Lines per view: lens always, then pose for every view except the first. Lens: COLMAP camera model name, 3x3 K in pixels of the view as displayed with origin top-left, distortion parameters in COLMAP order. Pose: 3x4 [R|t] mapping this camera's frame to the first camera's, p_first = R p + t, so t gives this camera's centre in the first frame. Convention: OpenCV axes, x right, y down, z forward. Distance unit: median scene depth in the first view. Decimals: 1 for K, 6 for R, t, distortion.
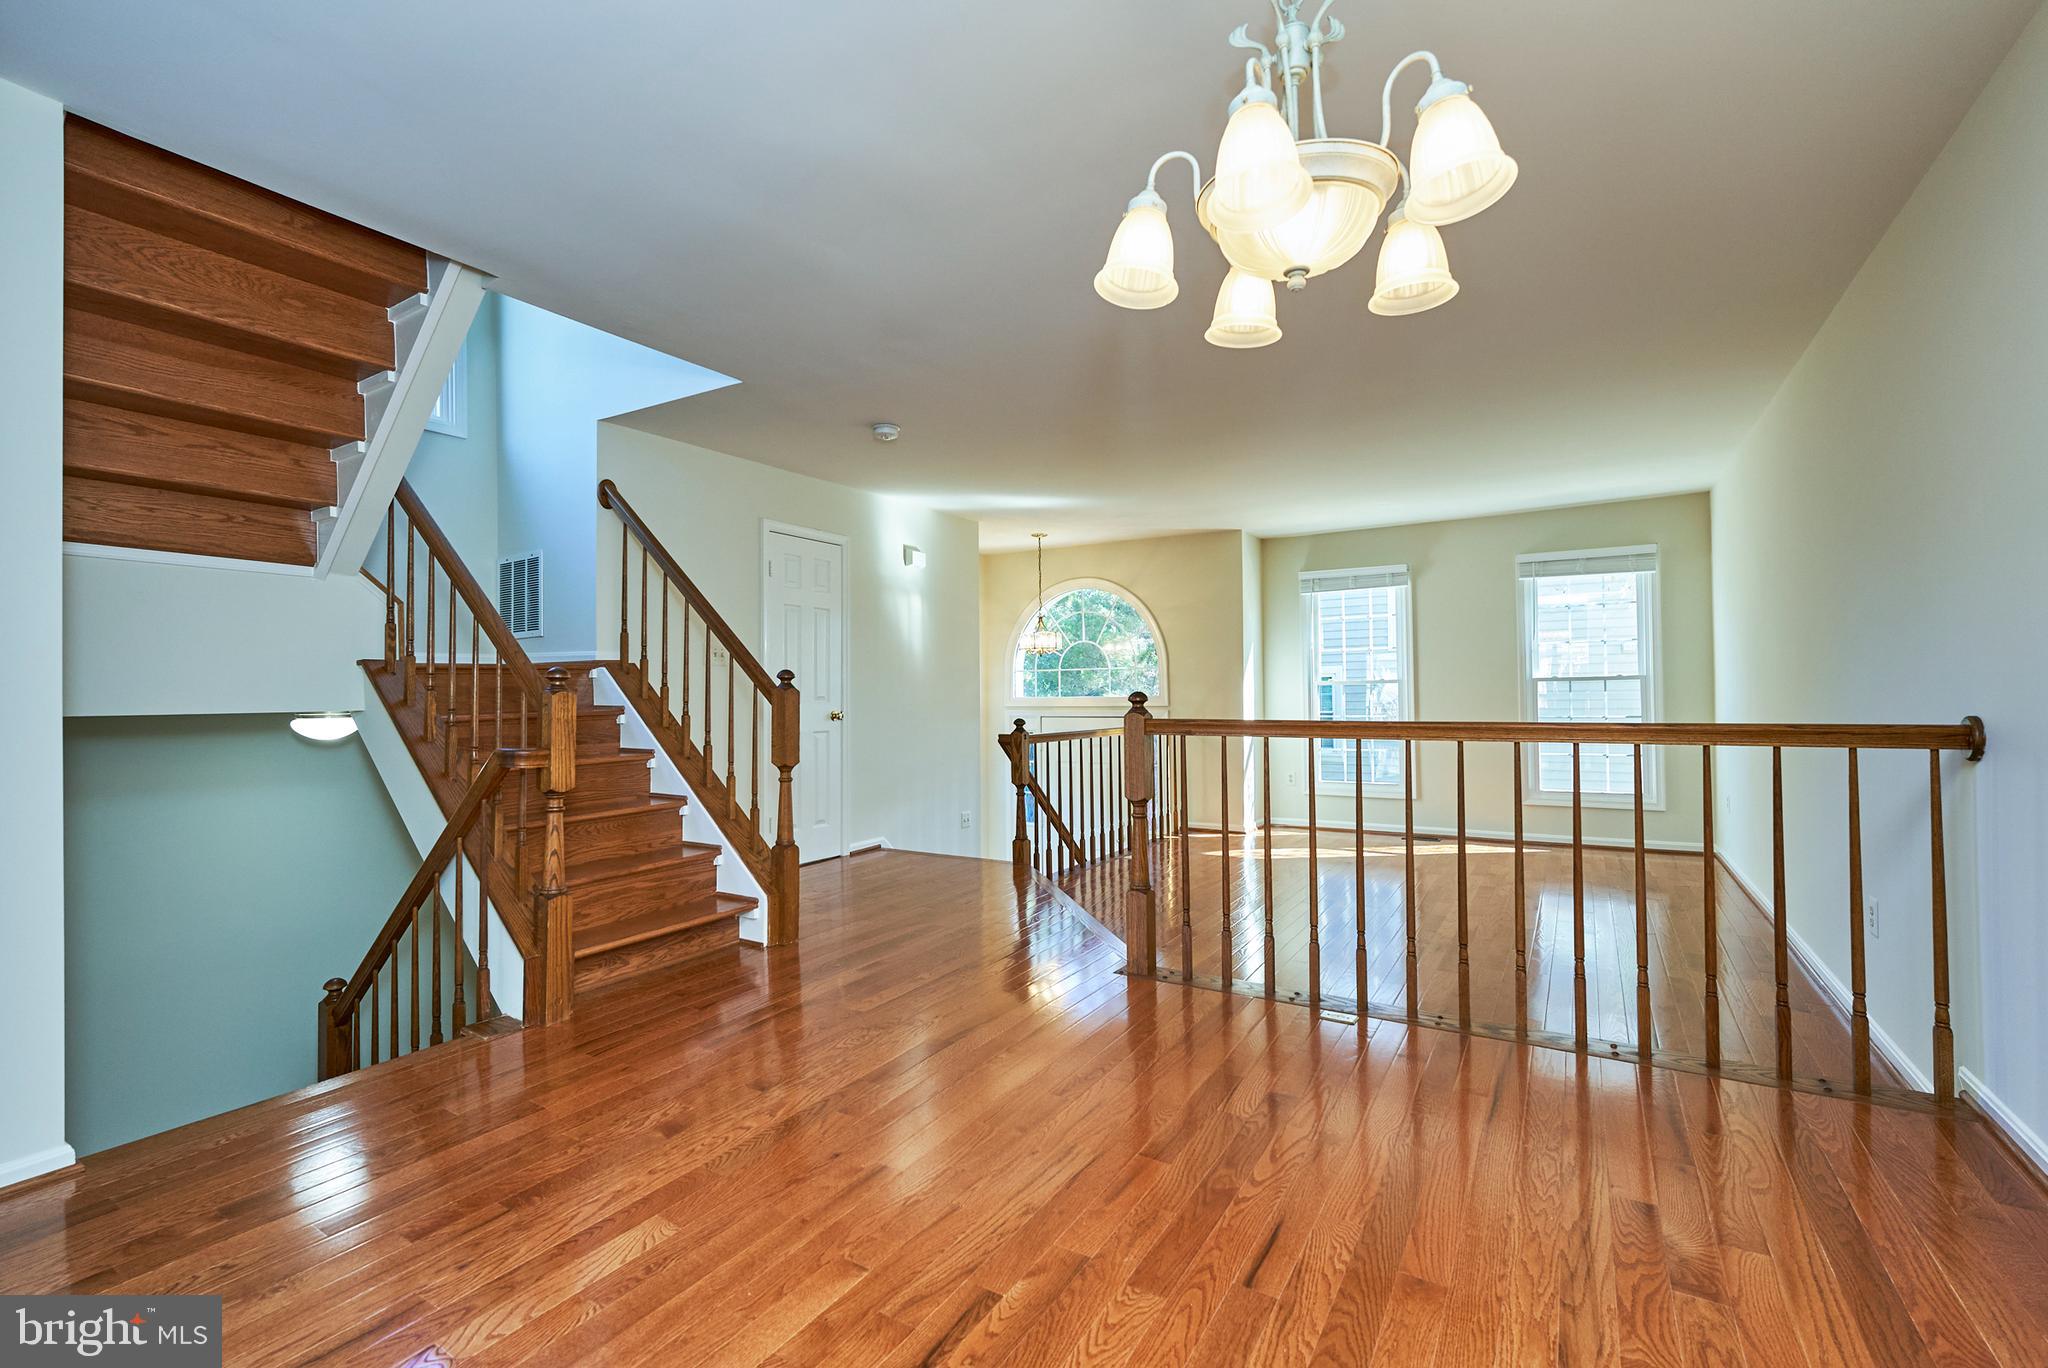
lens RADIAL K [[890.7, 0, 1024.0], [0, 890.7, 684.0], [0, 0, 1]] dist [0.000036, 0.000089]
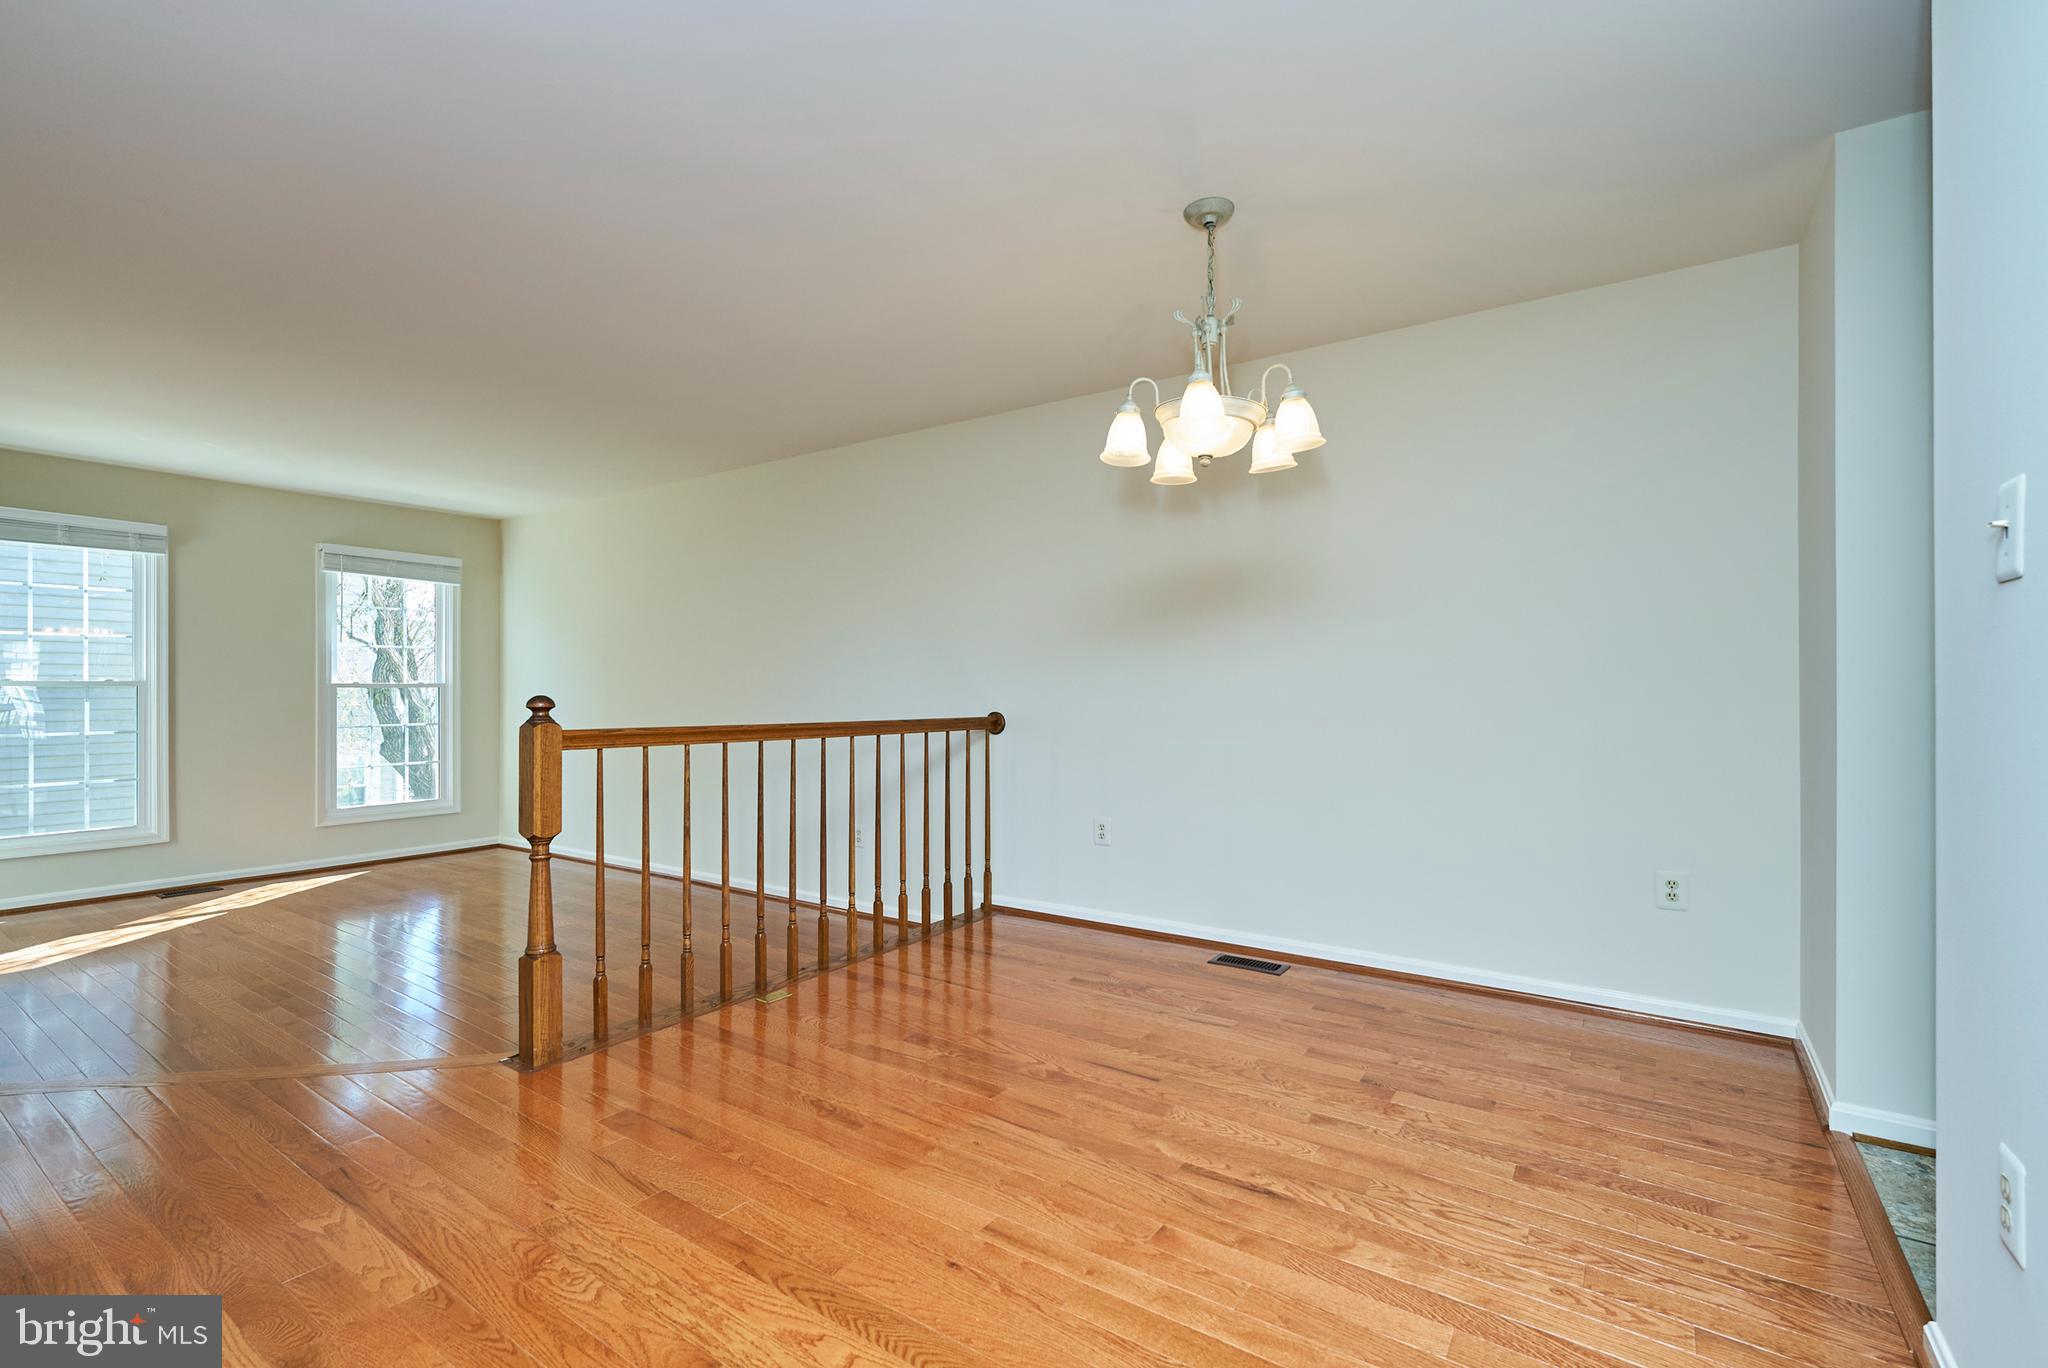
lens RADIAL K [[908.6, 0, 1024.0], [0, 908.6, 684.0], [0, 0, 1]] dist [0.000153, 0.000057]
pose [[0.042576, 0.022152, 0.998848, -0.639202], [-0.012216, 0.999691, -0.021650, 0.010328], [-0.999019, -0.011280, 0.042833, 0.552875]]
